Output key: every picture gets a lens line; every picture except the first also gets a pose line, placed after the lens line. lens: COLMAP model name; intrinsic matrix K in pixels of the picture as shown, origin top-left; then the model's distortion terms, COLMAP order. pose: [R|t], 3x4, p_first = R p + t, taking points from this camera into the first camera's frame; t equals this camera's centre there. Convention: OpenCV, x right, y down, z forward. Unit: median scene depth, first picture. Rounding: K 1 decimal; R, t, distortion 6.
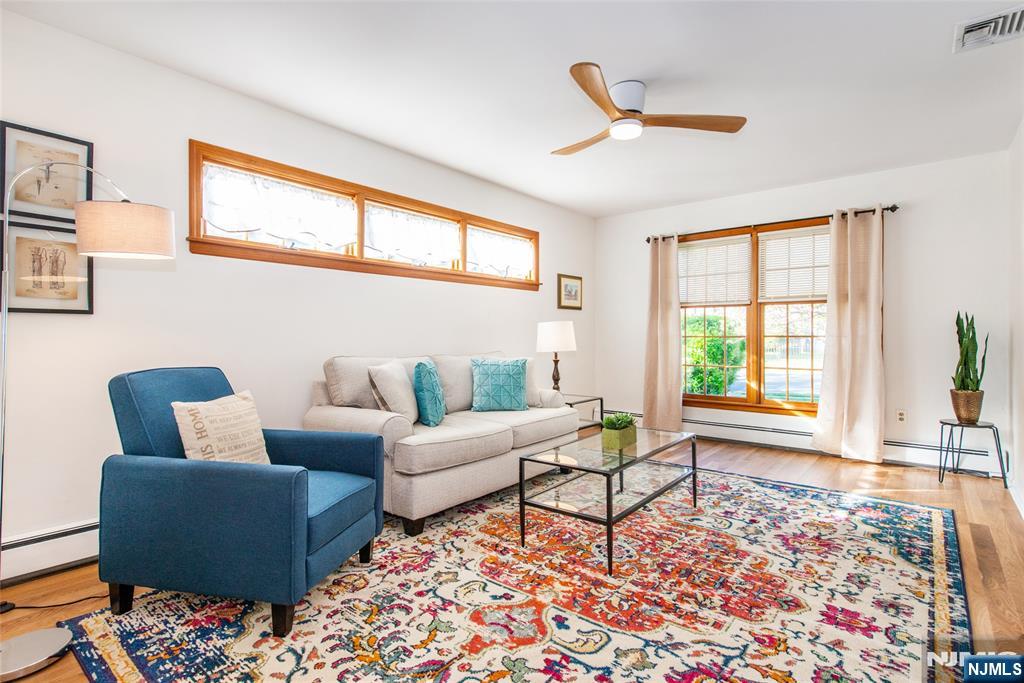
lens RADIAL K [[515.1, 0, 516.0], [0, 515.1, 340.1], [0, 0, 1]] dist [0.020070, -0.010960]
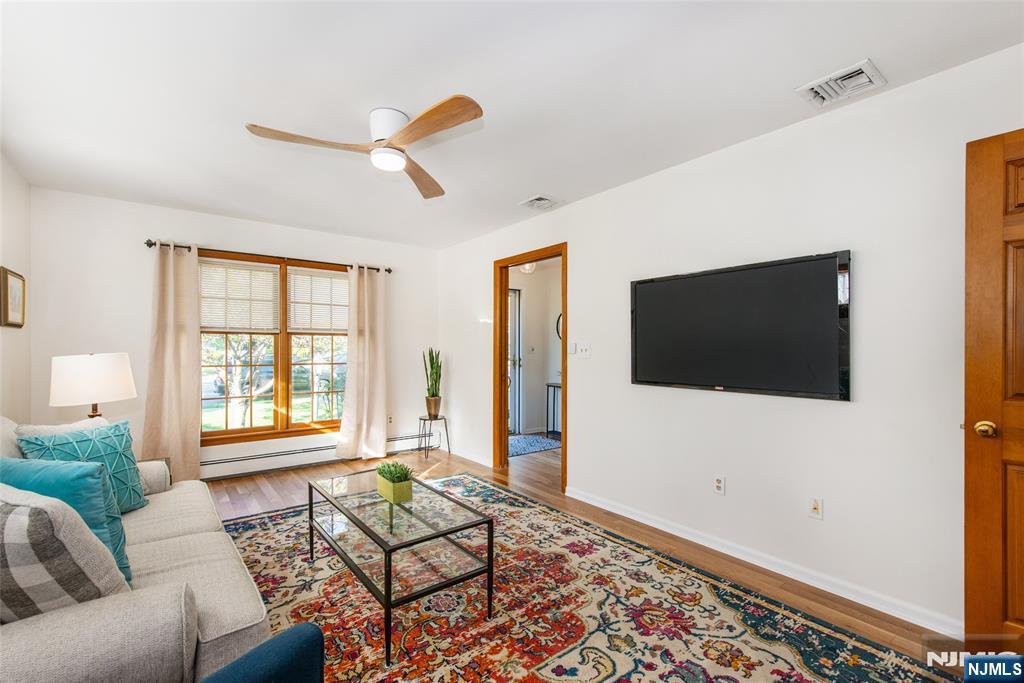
lens RADIAL K [[449.3, 0, 508.2], [0, 449.3, 351.2], [0, 0, 1]] dist [0.009785, -0.000082]
pose [[0.226133, -0.007235, 0.974070, -0.597598], [0.002675, 0.999973, 0.006807, -0.072992], [-0.974093, 0.001067, 0.226146, 0.668885]]
